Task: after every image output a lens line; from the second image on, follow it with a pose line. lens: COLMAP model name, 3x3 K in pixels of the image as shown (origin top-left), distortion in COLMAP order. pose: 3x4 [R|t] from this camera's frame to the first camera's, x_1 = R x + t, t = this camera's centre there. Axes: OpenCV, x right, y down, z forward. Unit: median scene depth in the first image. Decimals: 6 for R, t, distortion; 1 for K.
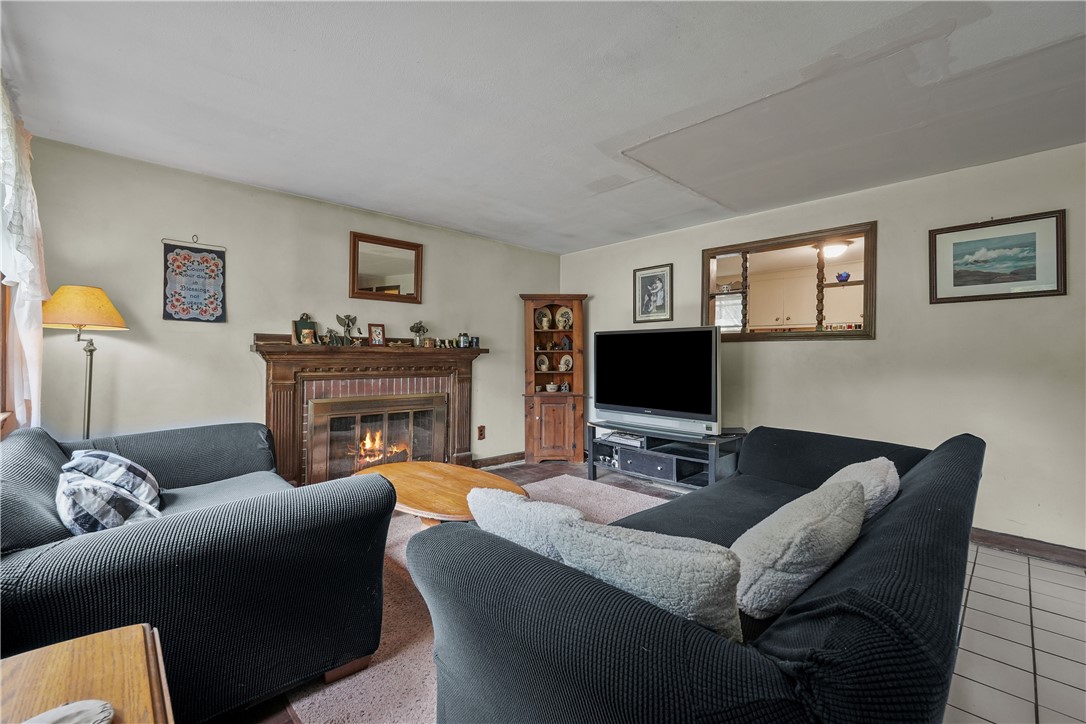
lens RADIAL K [[456.8, 0, 537.0], [0, 456.8, 346.3], [0, 0, 1]] dist [-0.008187, 0.003147]
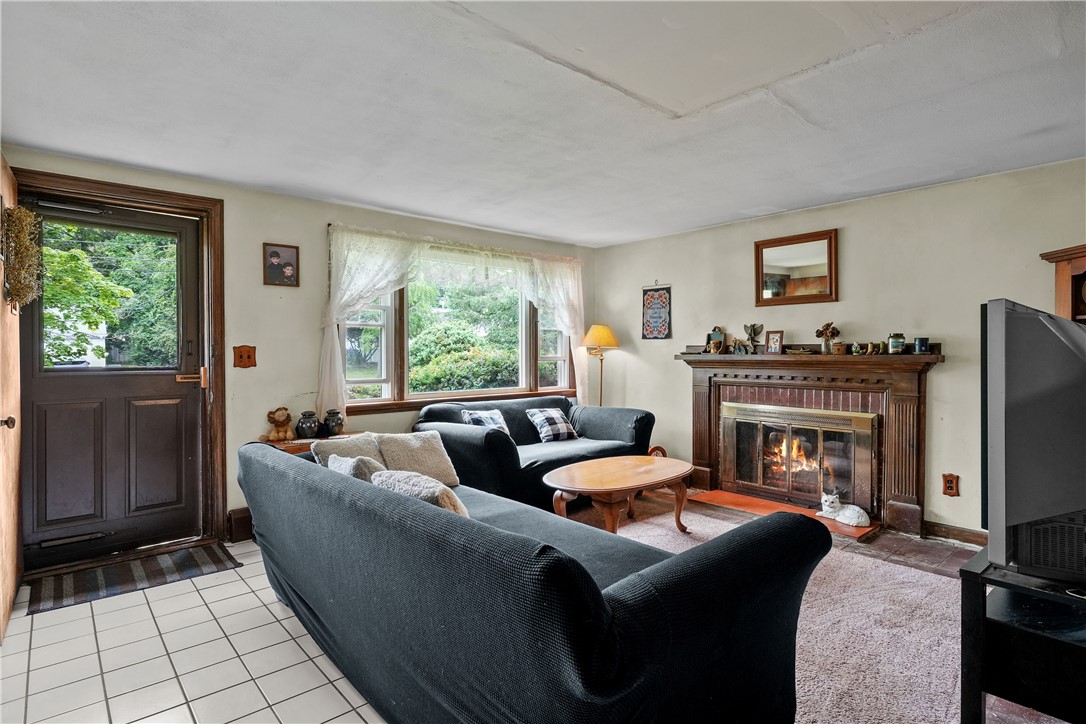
lens RADIAL K [[547.4, 0, 536.8], [0, 547.4, 356.0], [0, 0, 1]] dist [-0.014961, 0.000538]
pose [[-0.028431, -0.011534, -0.999529, 0.812370], [0.008553, 0.999894, -0.011782, 0.013492], [0.999559, -0.008884, -0.028329, 0.537977]]
